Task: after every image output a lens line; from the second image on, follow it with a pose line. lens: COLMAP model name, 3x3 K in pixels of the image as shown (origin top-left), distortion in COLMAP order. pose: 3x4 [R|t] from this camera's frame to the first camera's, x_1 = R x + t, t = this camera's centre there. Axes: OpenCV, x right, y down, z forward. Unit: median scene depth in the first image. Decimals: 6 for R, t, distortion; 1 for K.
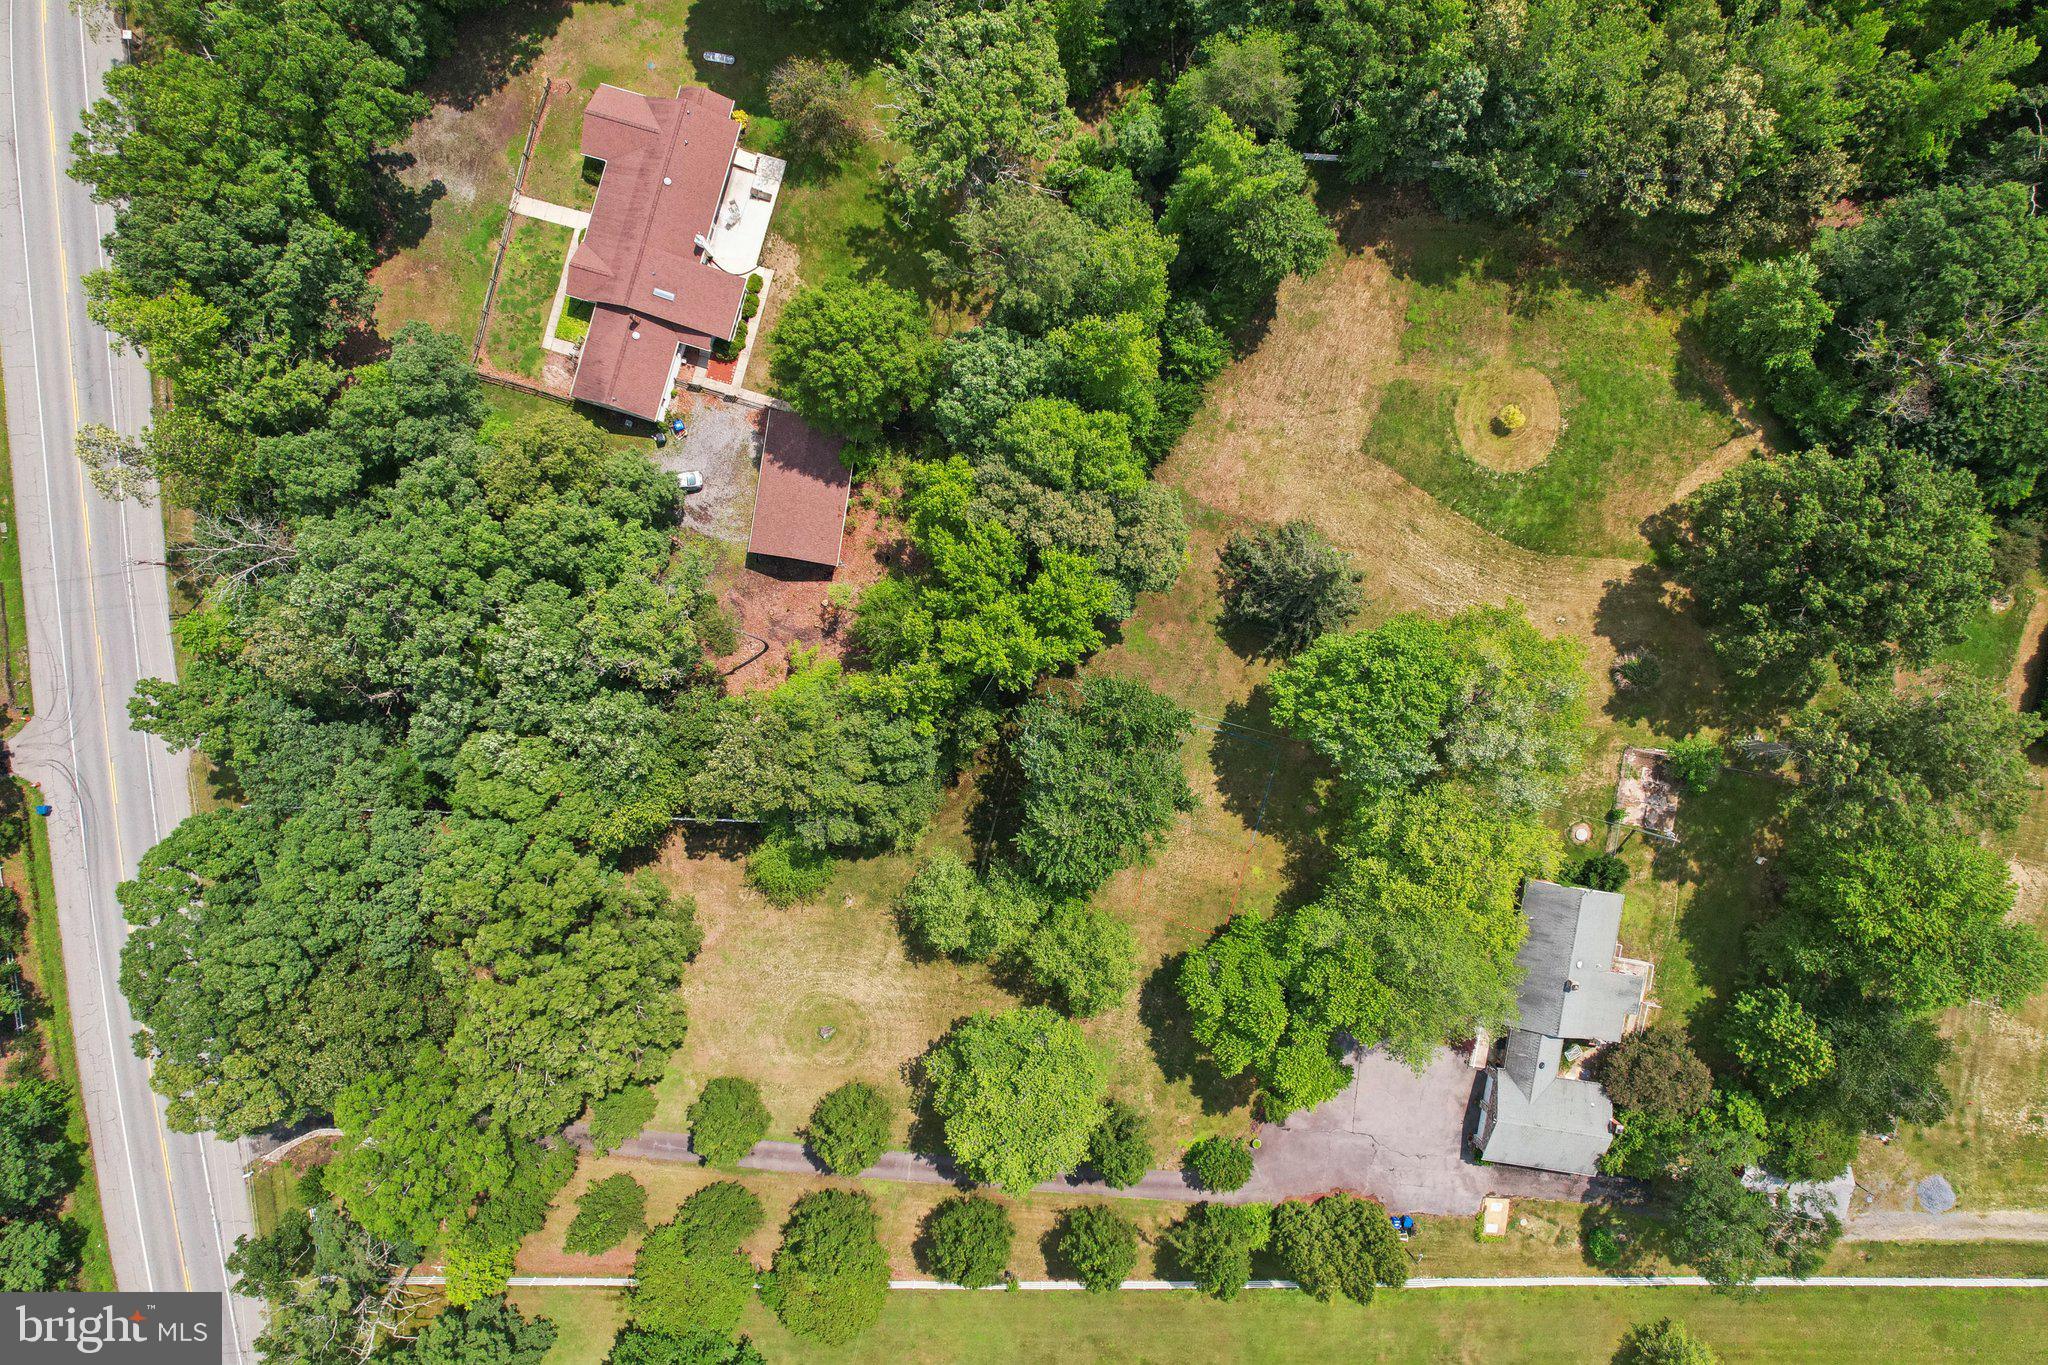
lens RADIAL K [[1301.8, 0, 1024.0], [0, 1301.8, 682.5], [0, 0, 1]] dist [-0.075456, 0.070764]
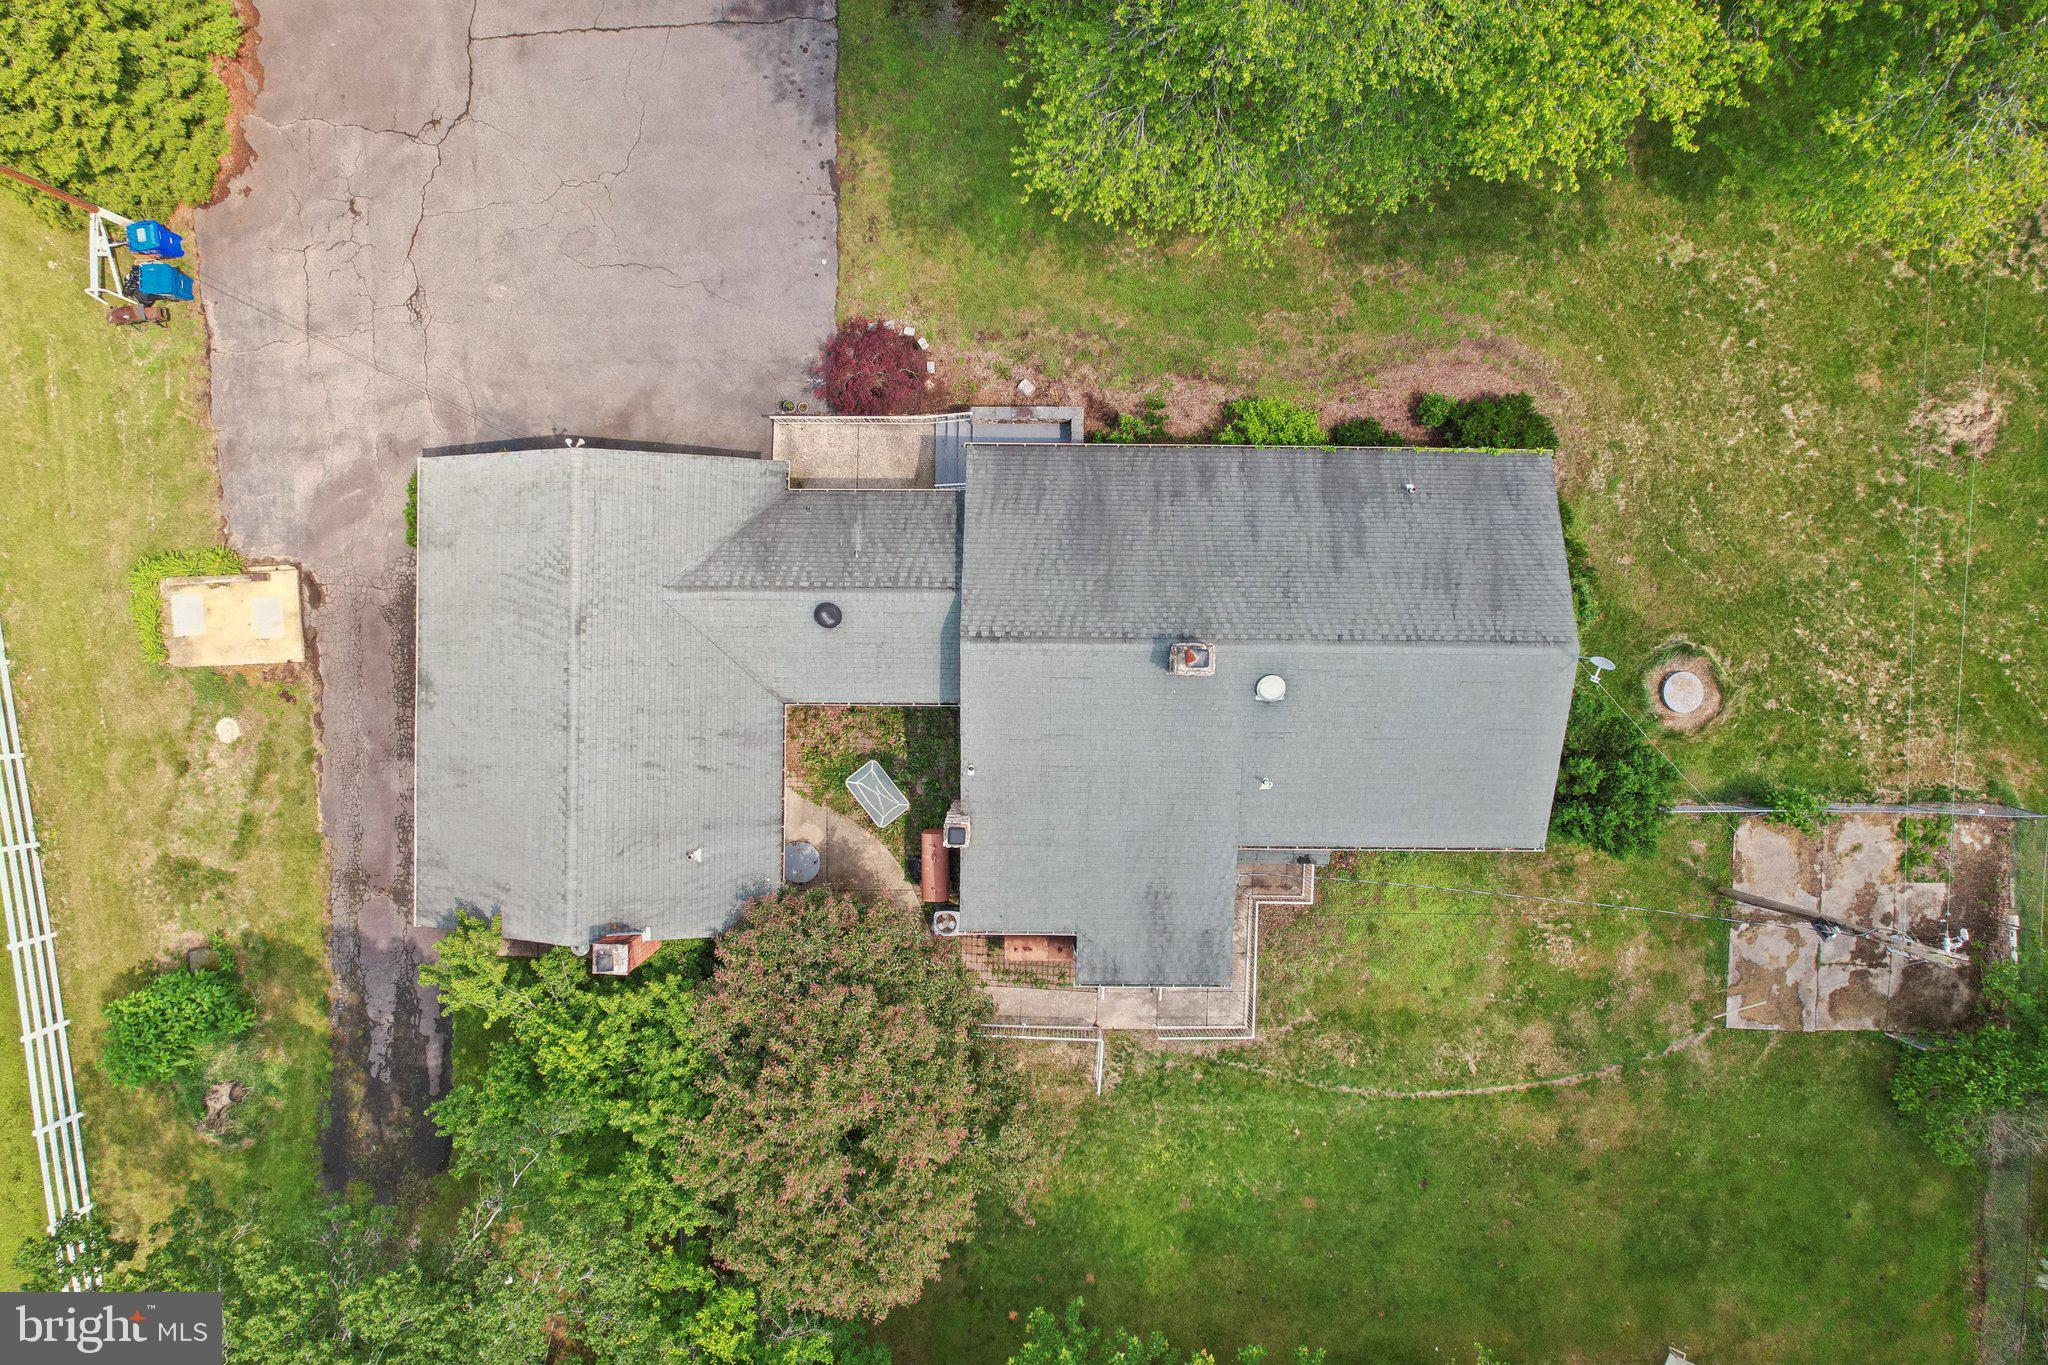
lens RADIAL K [[1301.8, 0, 1024.0], [0, 1301.8, 682.5], [0, 0, 1]] dist [-0.075456, 0.070764]
pose [[0.147361, 0.989074, 0.004232, 0.409718], [-0.988717, 0.147421, -0.026568, 0.262994], [-0.026902, -0.000269, 0.999638, 0.732144]]
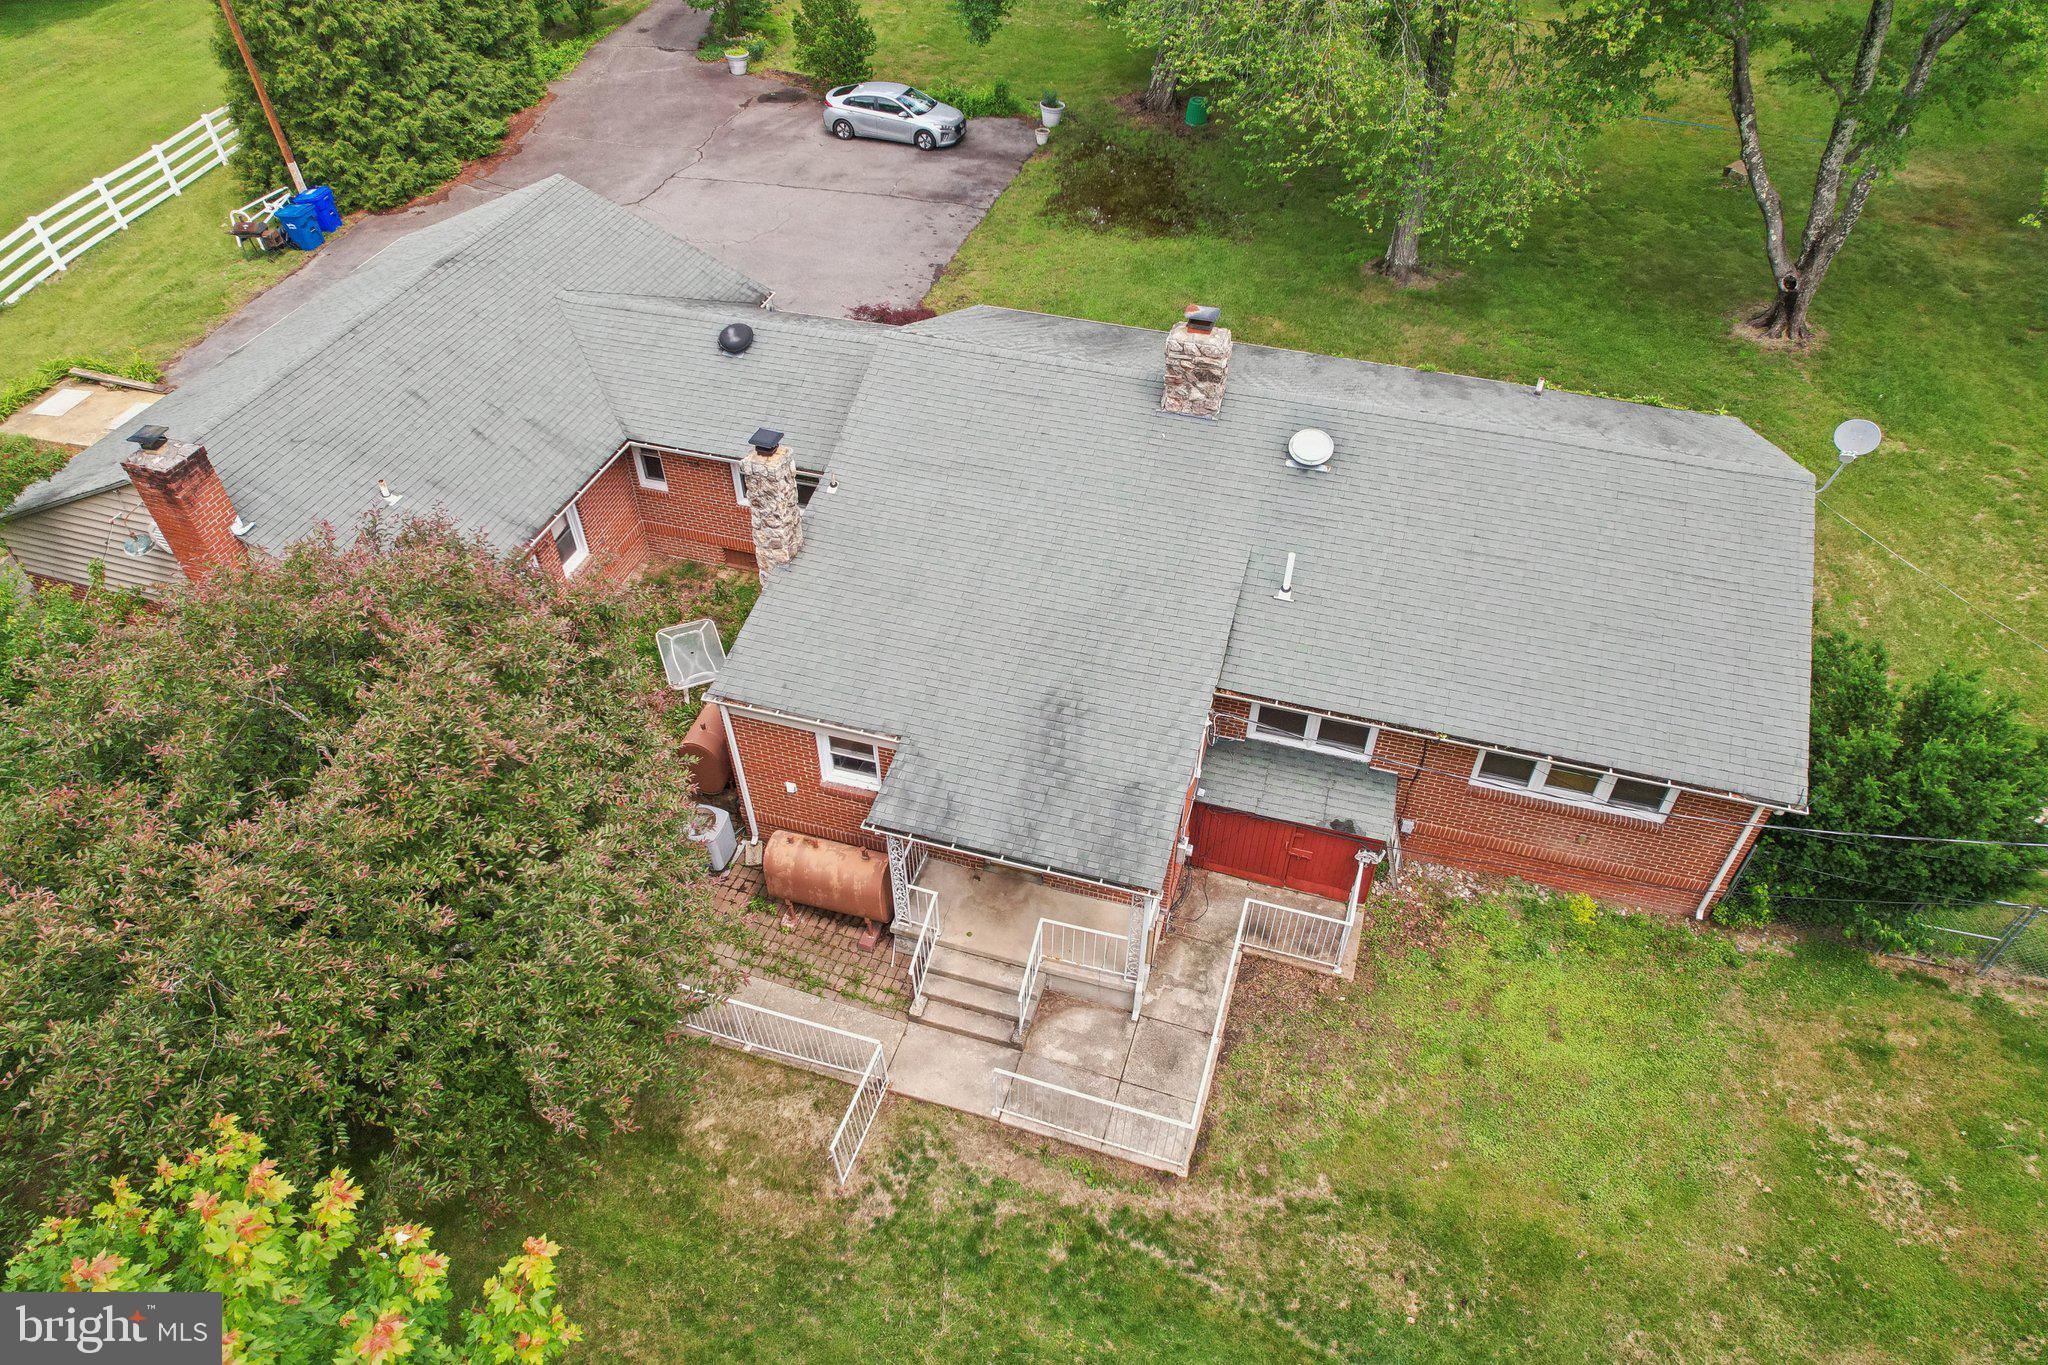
lens RADIAL K [[1305.6, 0, 1026.1], [0, 1305.6, 676.0], [0, 0, 1]] dist [-0.069347, 0.050078]
pose [[-0.132063, 0.675388, -0.725542, 0.551701], [-0.990925, -0.108434, 0.079429, 0.230562], [-0.025028, 0.729448, 0.683579, 0.882595]]
